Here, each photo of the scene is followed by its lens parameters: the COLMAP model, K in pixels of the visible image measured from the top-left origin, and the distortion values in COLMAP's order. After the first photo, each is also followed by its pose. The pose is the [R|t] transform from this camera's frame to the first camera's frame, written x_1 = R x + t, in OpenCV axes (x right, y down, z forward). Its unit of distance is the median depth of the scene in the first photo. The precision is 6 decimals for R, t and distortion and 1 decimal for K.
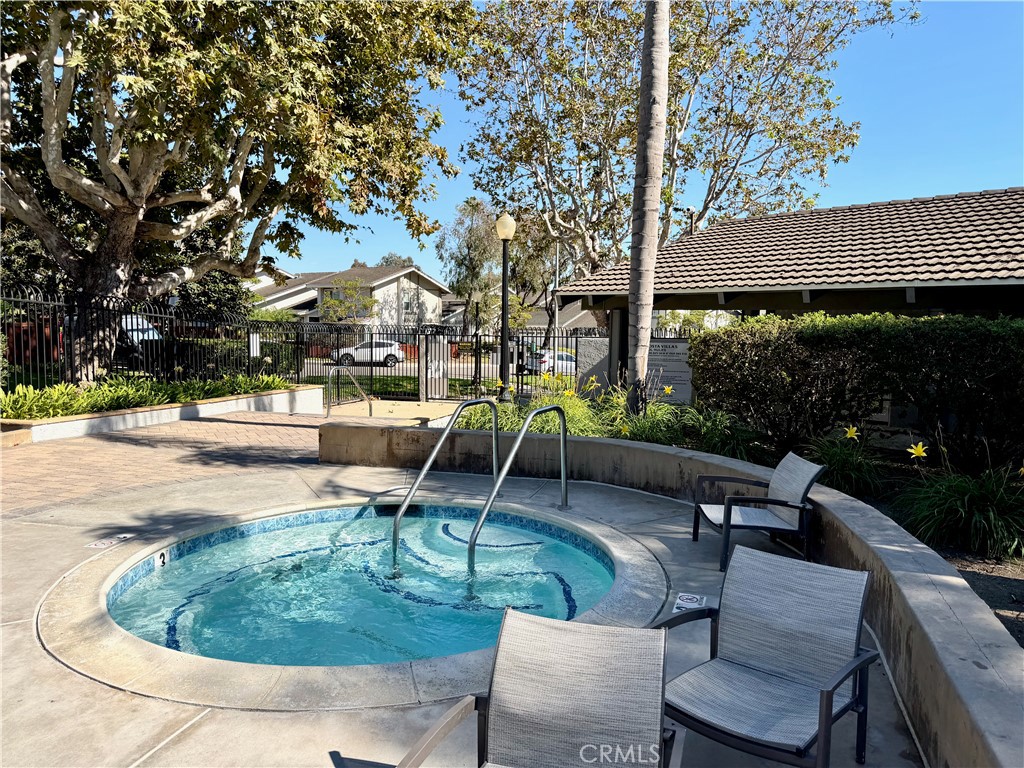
lens RADIAL K [[726.6, 0, 511.9], [0, 726.6, 383.0], [0, 0, 1]] dist [0.063324, -0.077271]
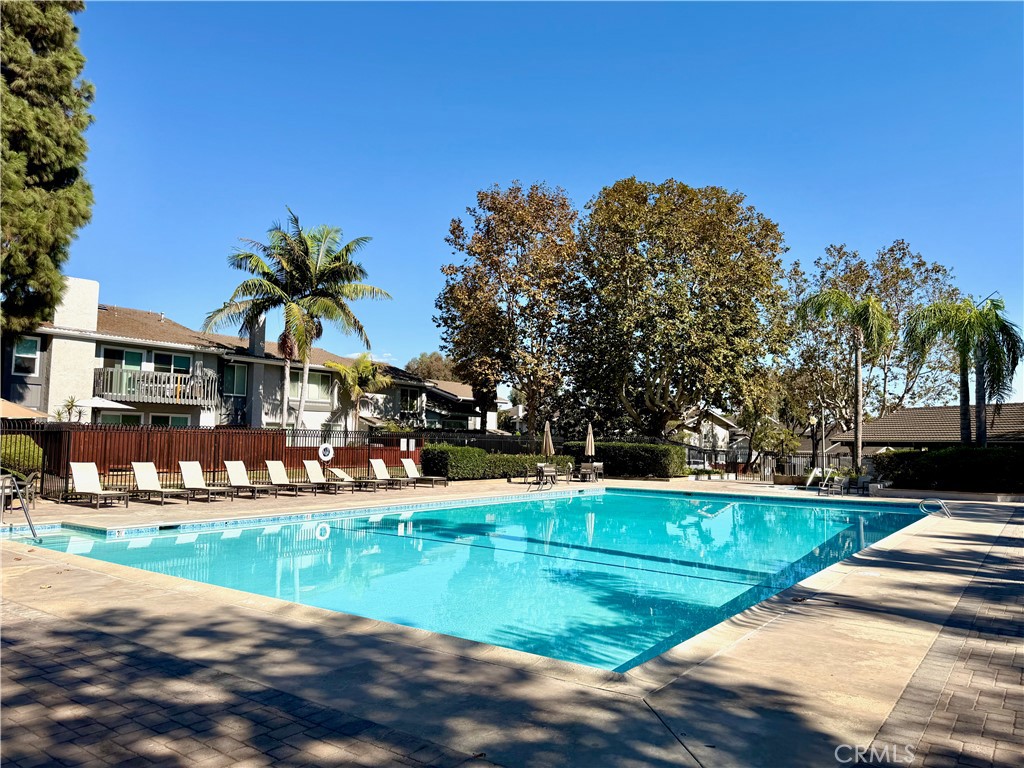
lens RADIAL K [[726.6, 0, 511.4], [0, 726.6, 383.7], [0, 0, 1]] dist [0.063324, -0.077271]
pose [[0.945544, -0.028037, -0.324285, -0.193768], [-0.027133, 0.986026, -0.164365, 0.178272], [0.324362, 0.164213, 0.931570, -2.282690]]
